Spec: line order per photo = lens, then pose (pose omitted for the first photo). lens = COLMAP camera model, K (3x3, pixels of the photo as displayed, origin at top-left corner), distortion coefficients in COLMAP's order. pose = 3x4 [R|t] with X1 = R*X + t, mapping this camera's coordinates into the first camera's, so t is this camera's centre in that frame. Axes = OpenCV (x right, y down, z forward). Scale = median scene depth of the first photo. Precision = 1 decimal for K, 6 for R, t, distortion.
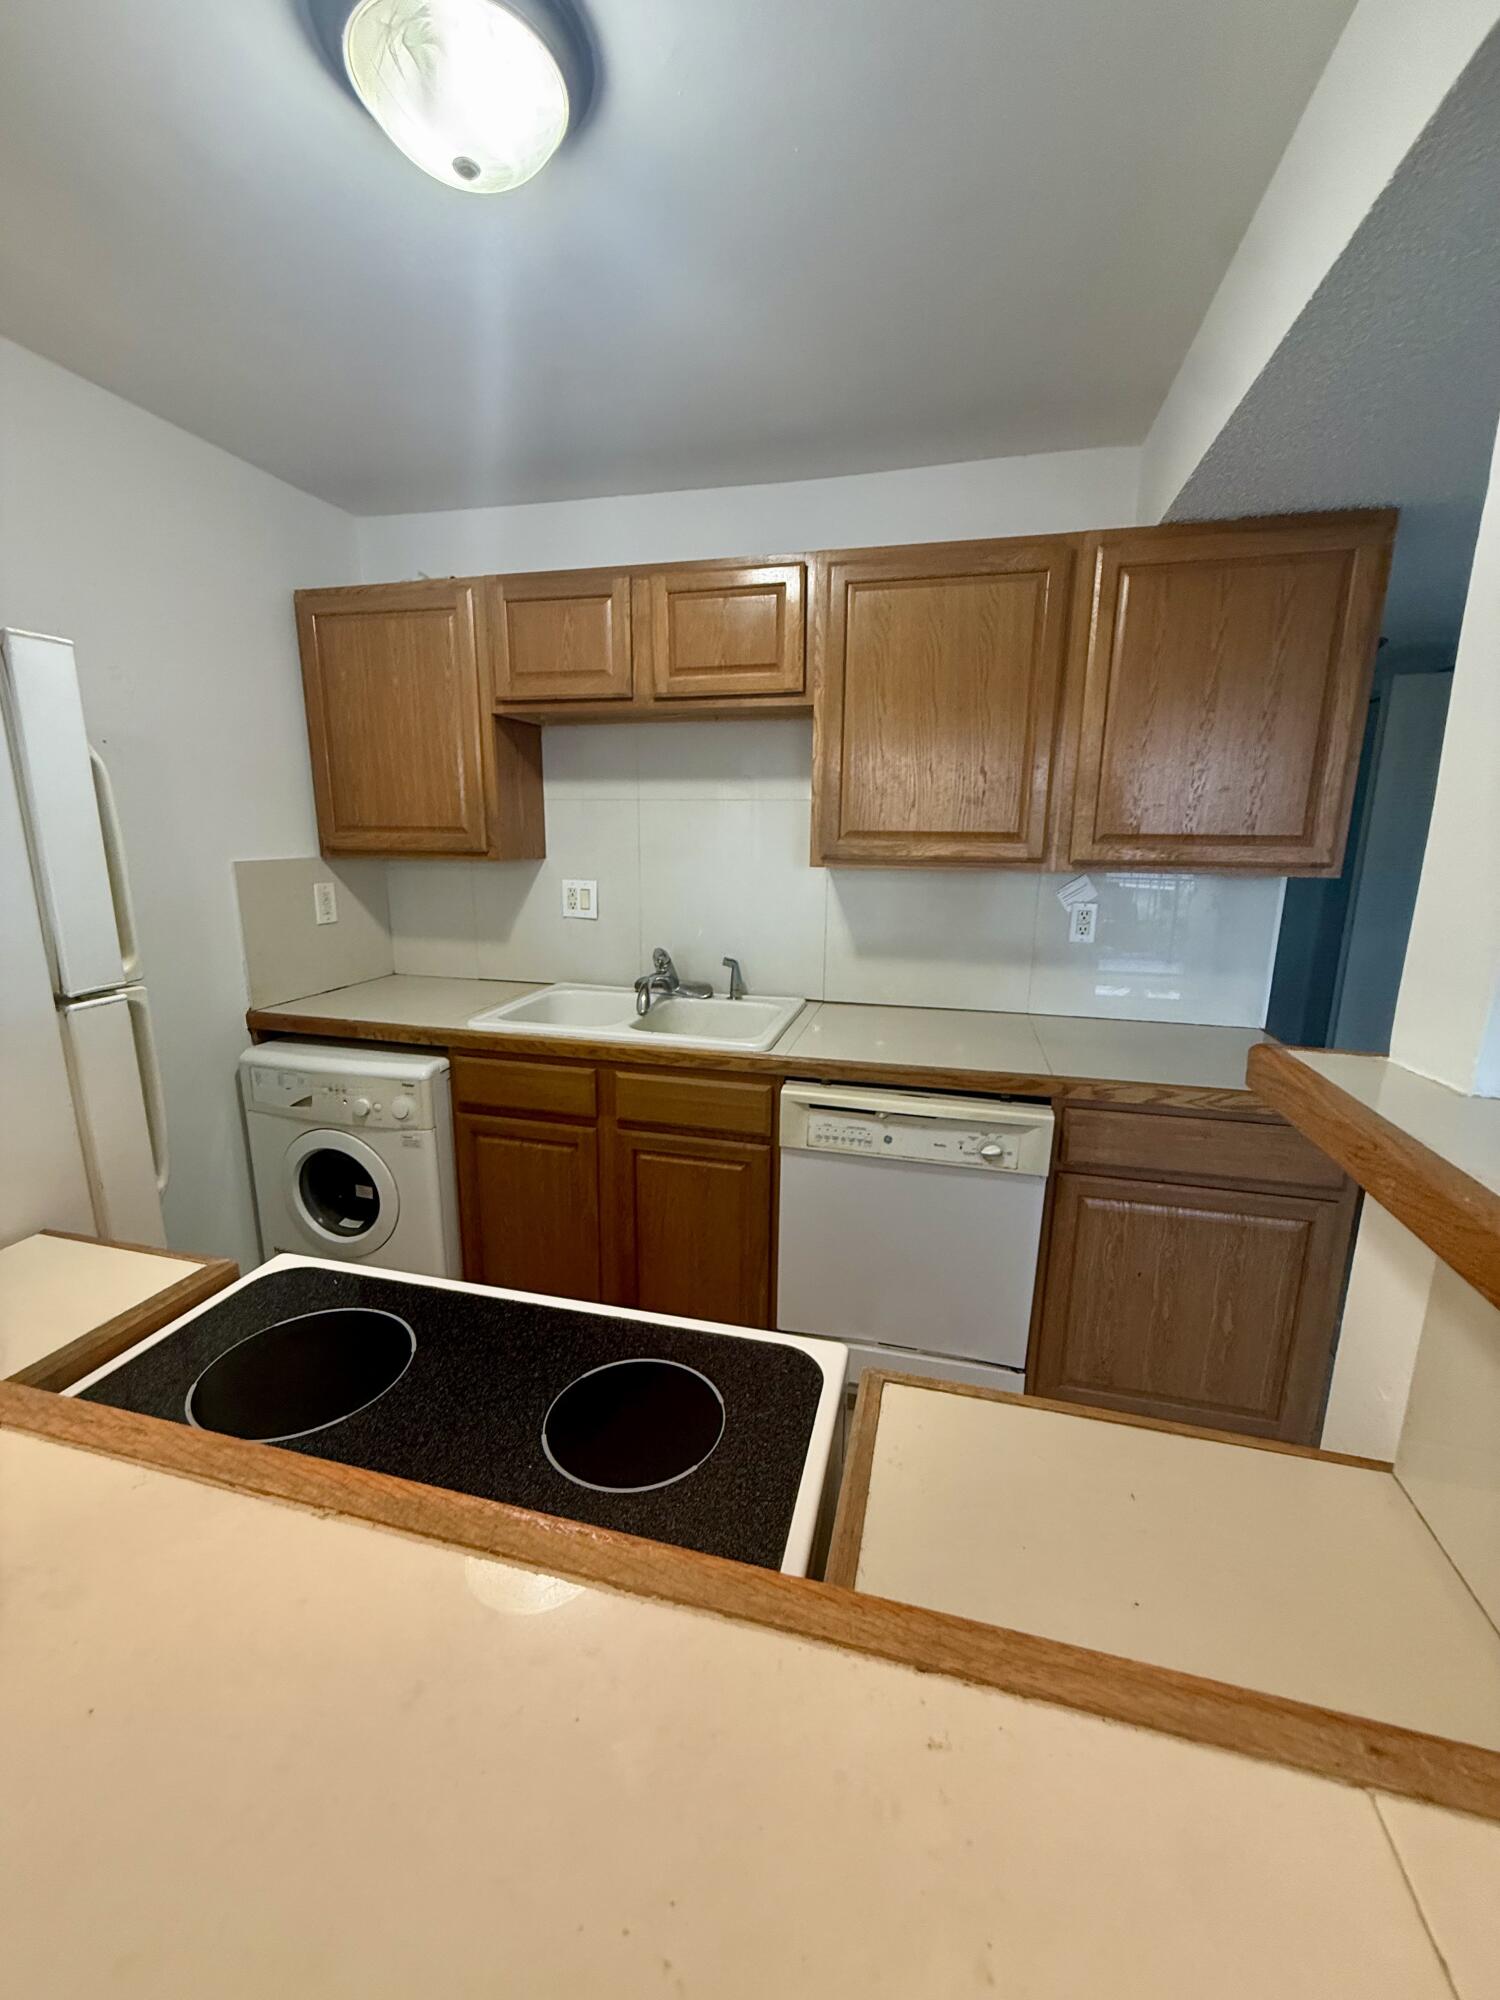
lens RADIAL K [[780.6, 0, 754.4], [0, 780.6, 996.5], [0, 0, 1]] dist [-0.000621, 0.000056]
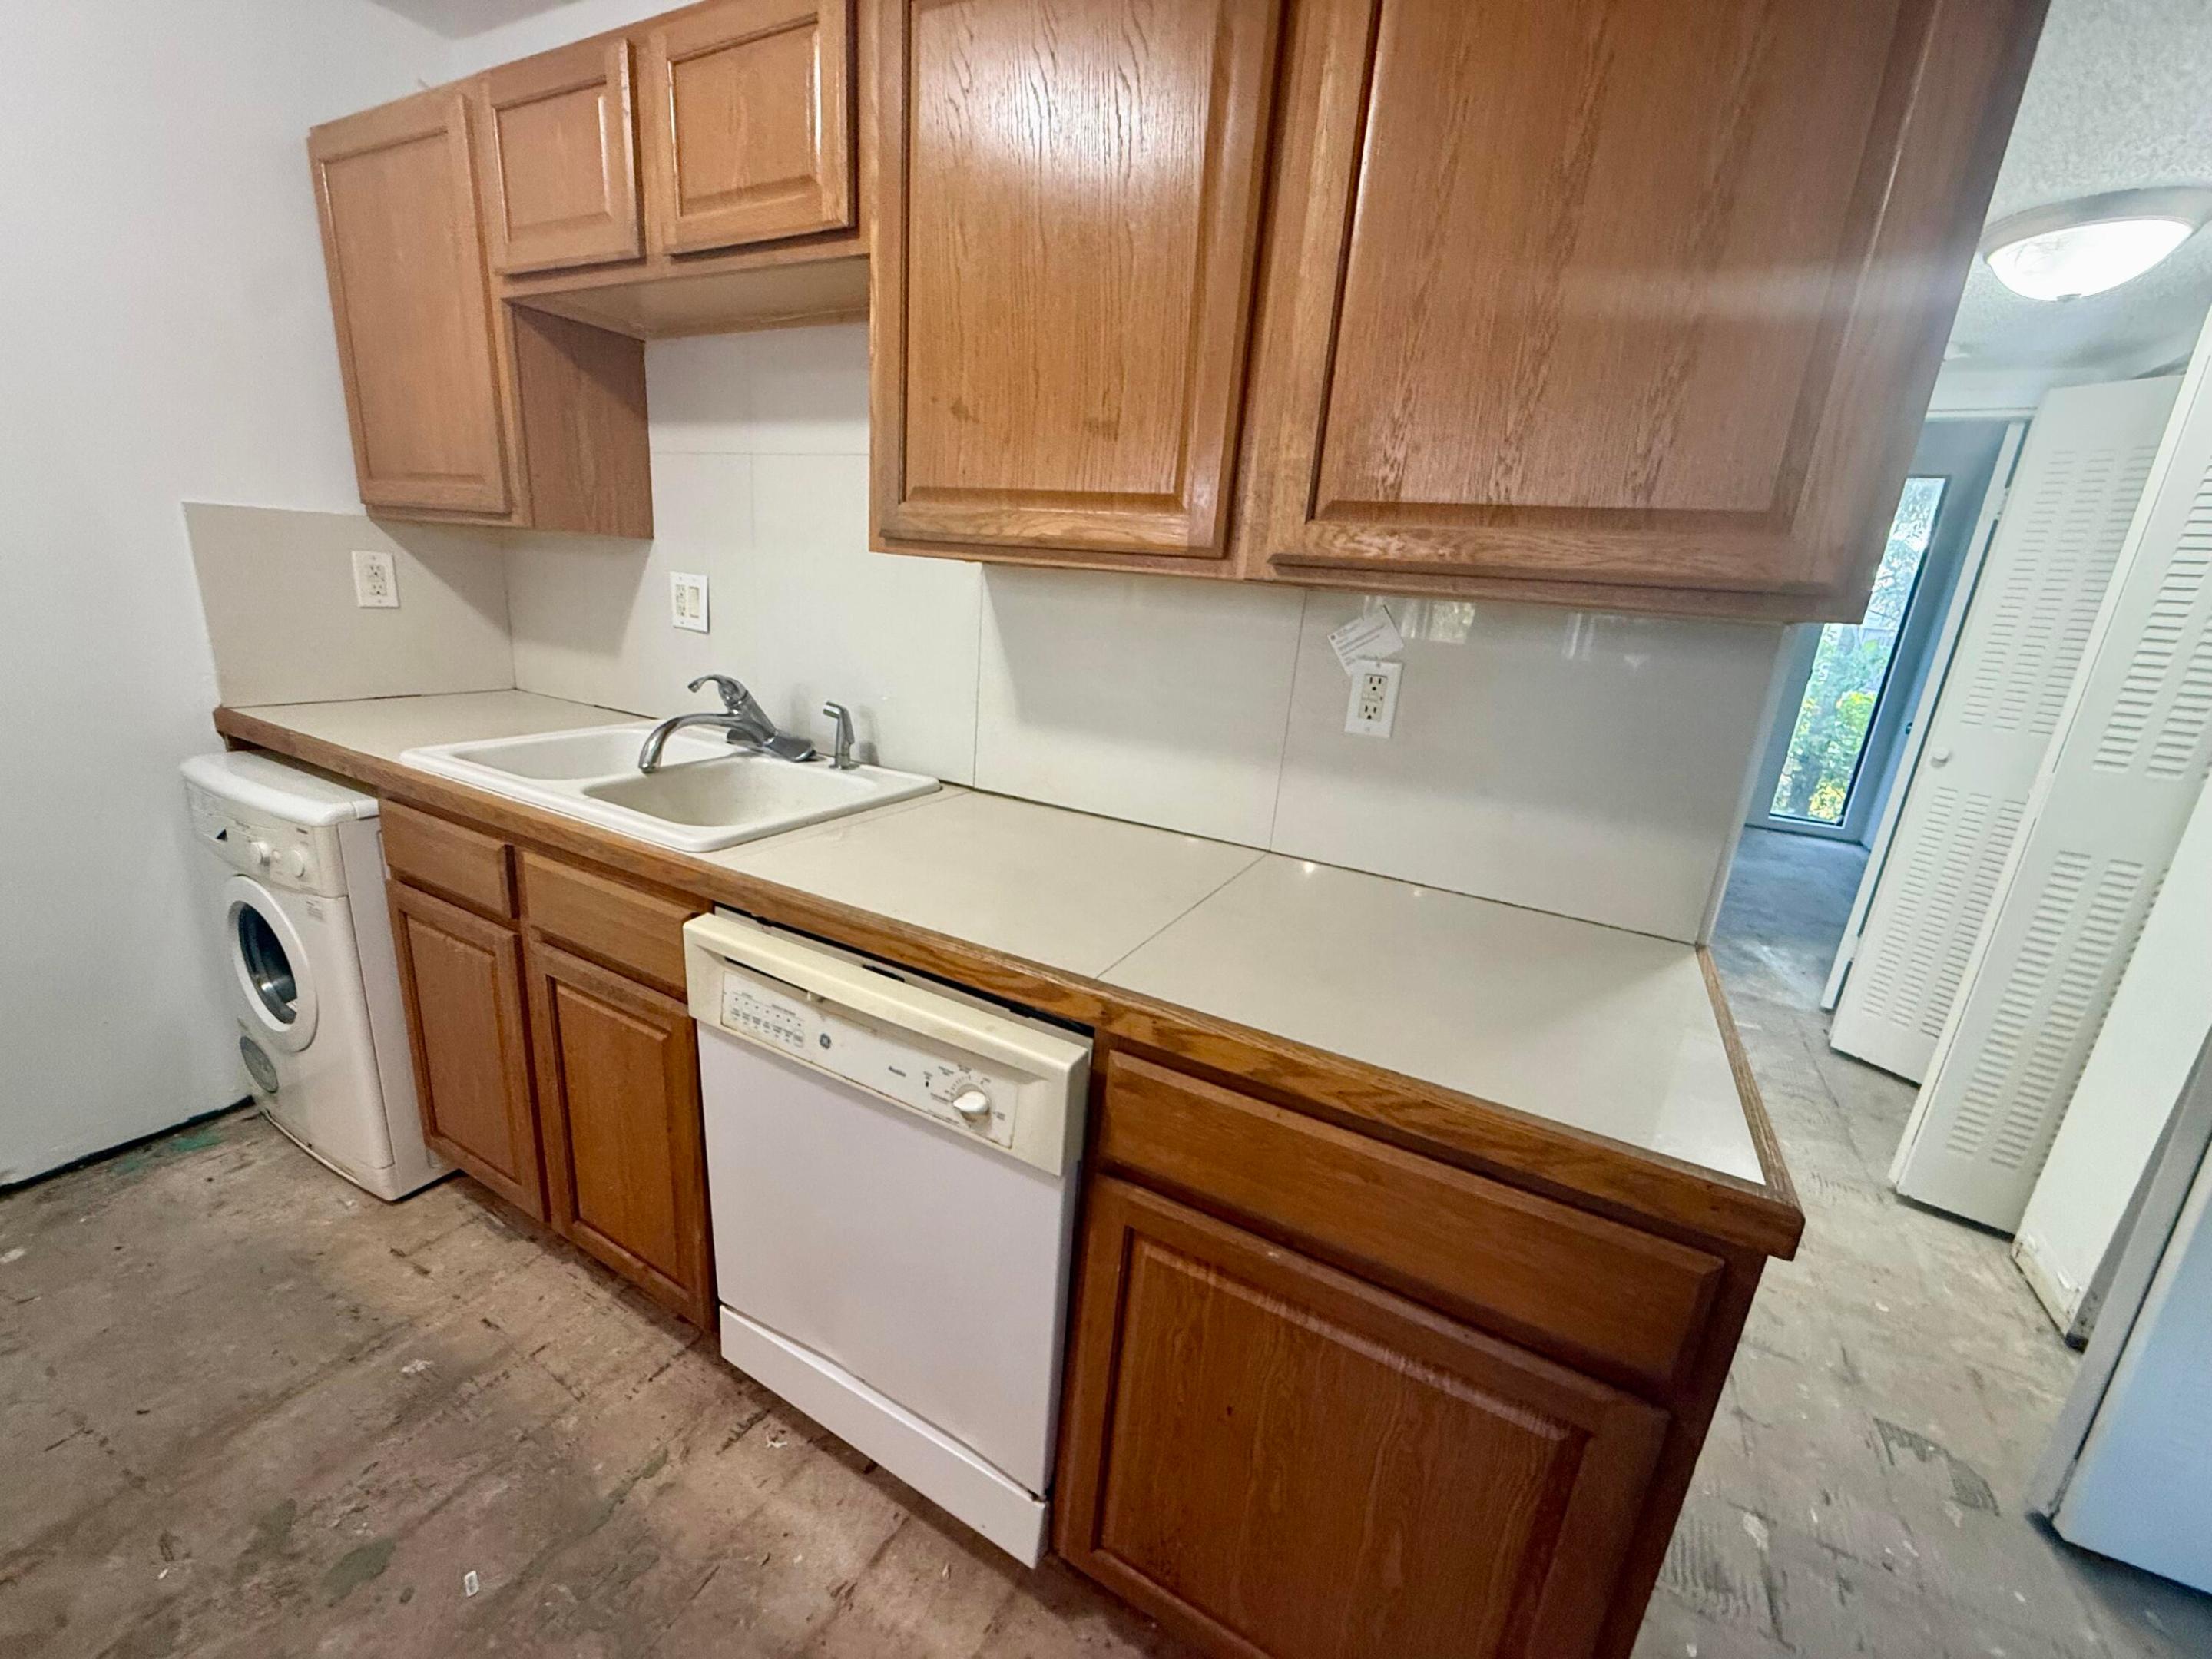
lens RADIAL K [[882.7, 0, 1100.4], [0, 882.7, 831.3], [0, 0, 1]] dist [-0.000433, 0.000318]
pose [[0.965776, 0.131788, -0.223403, 0.439617], [-0.119422, 0.990509, 0.068050, -0.025757], [0.230251, -0.039042, 0.972348, 0.413531]]
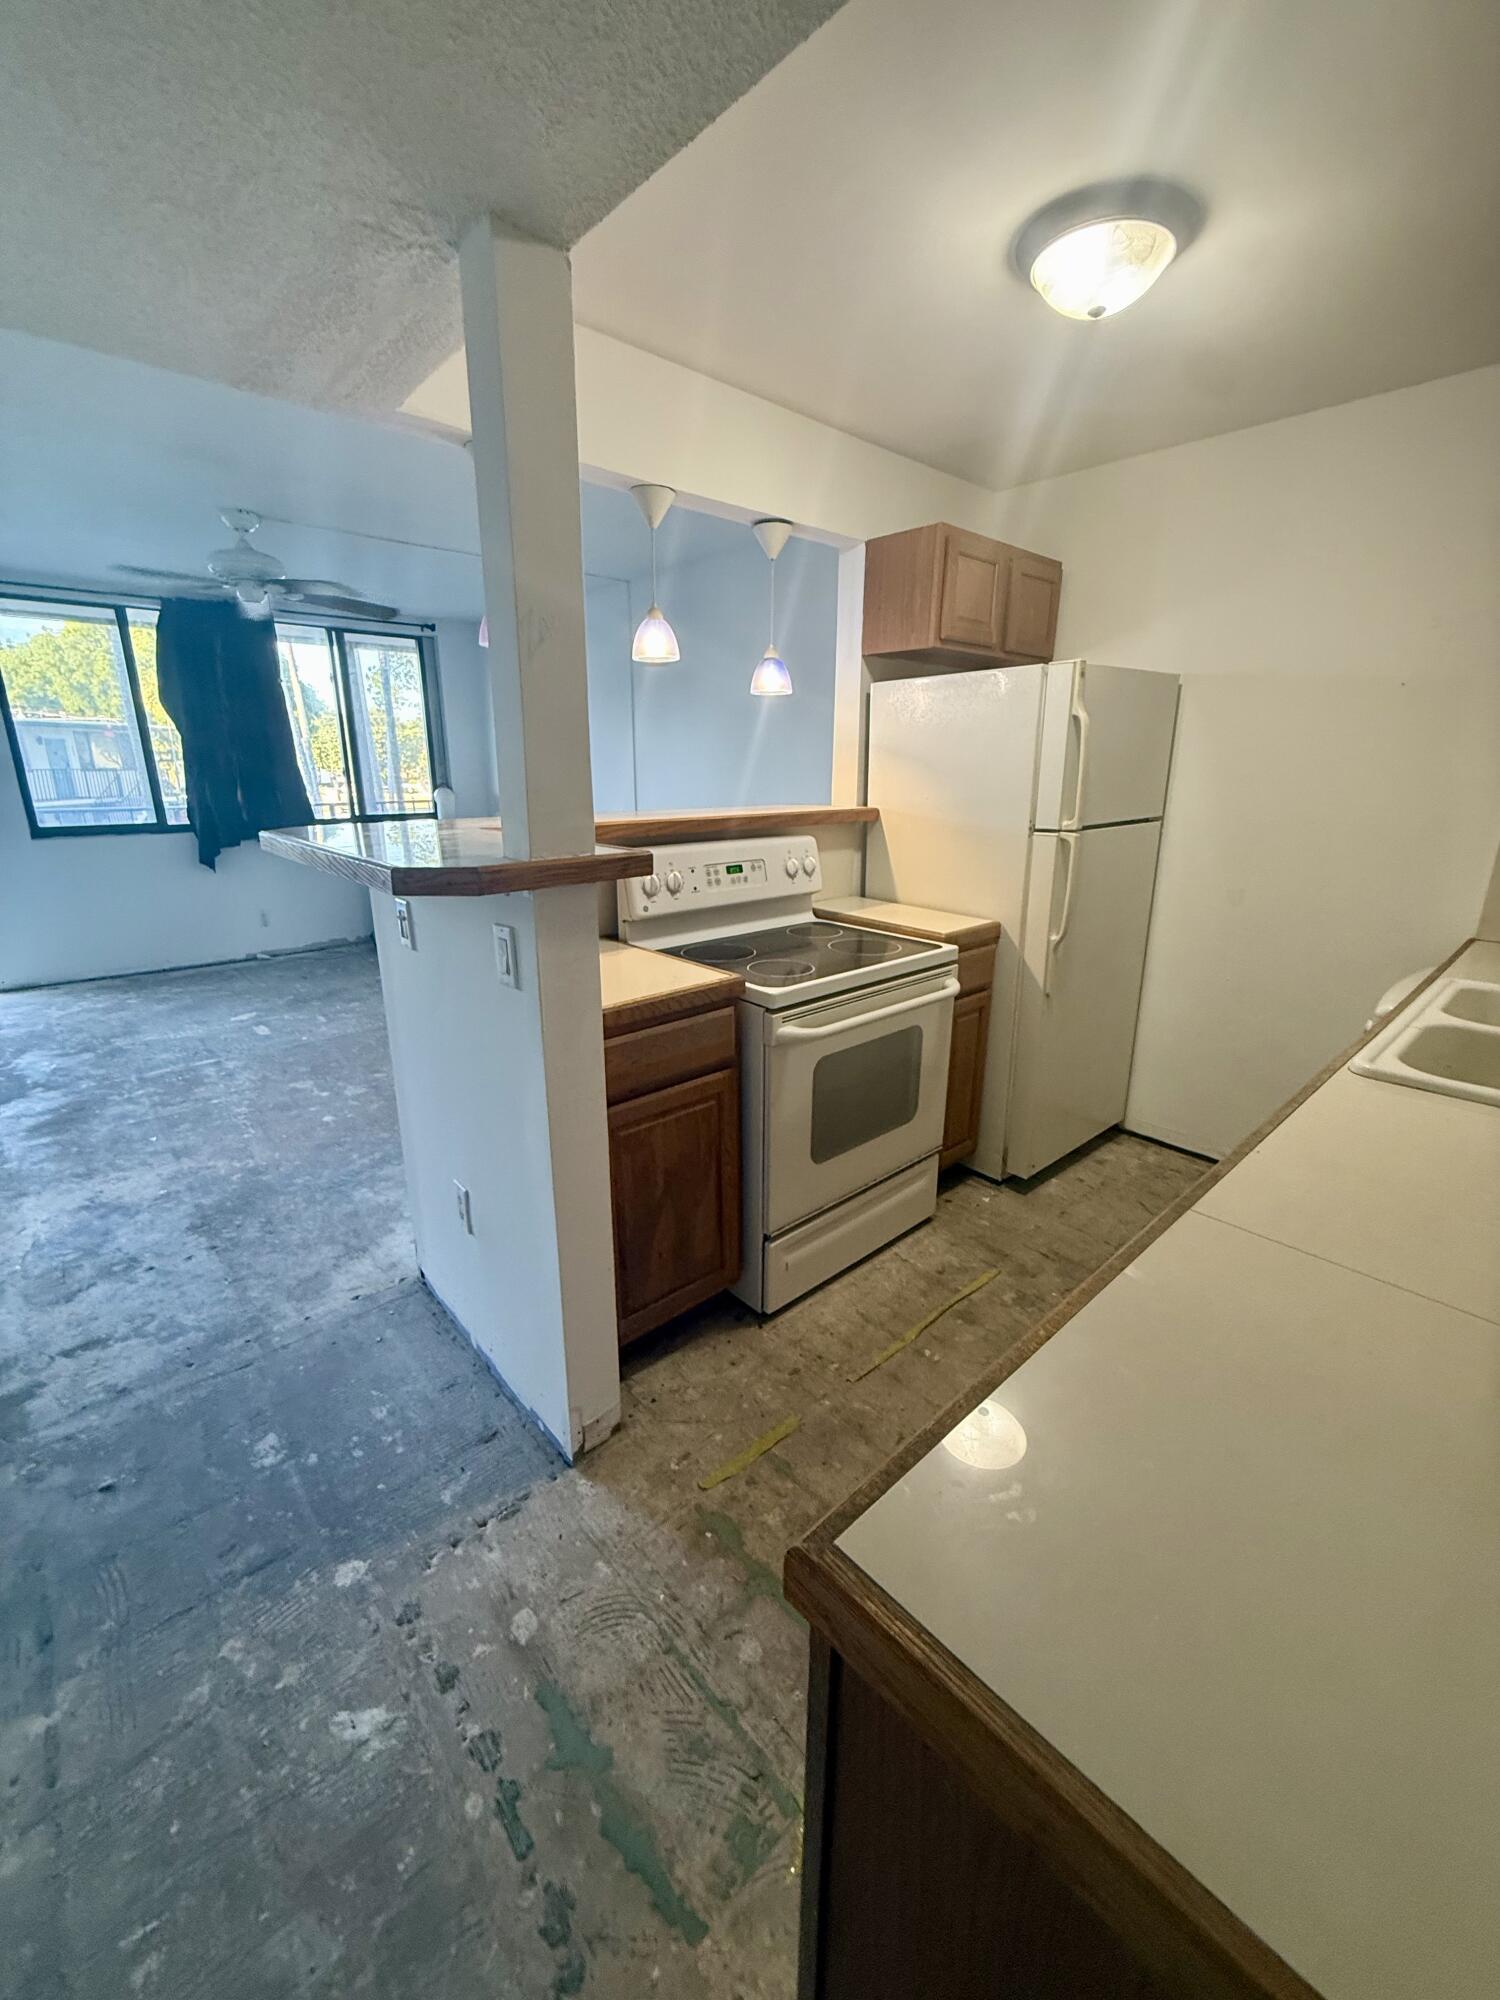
lens RADIAL K [[798.1, 0, 748.2], [0, 798.1, 996.3], [0, 0, 1]] dist [-0.000433, 0.000318]
pose [[-0.553924, 0.223686, -0.801955, 0.824488], [-0.183320, 0.906824, 0.379559, -0.151520], [0.812134, 0.357261, -0.461305, 0.849538]]
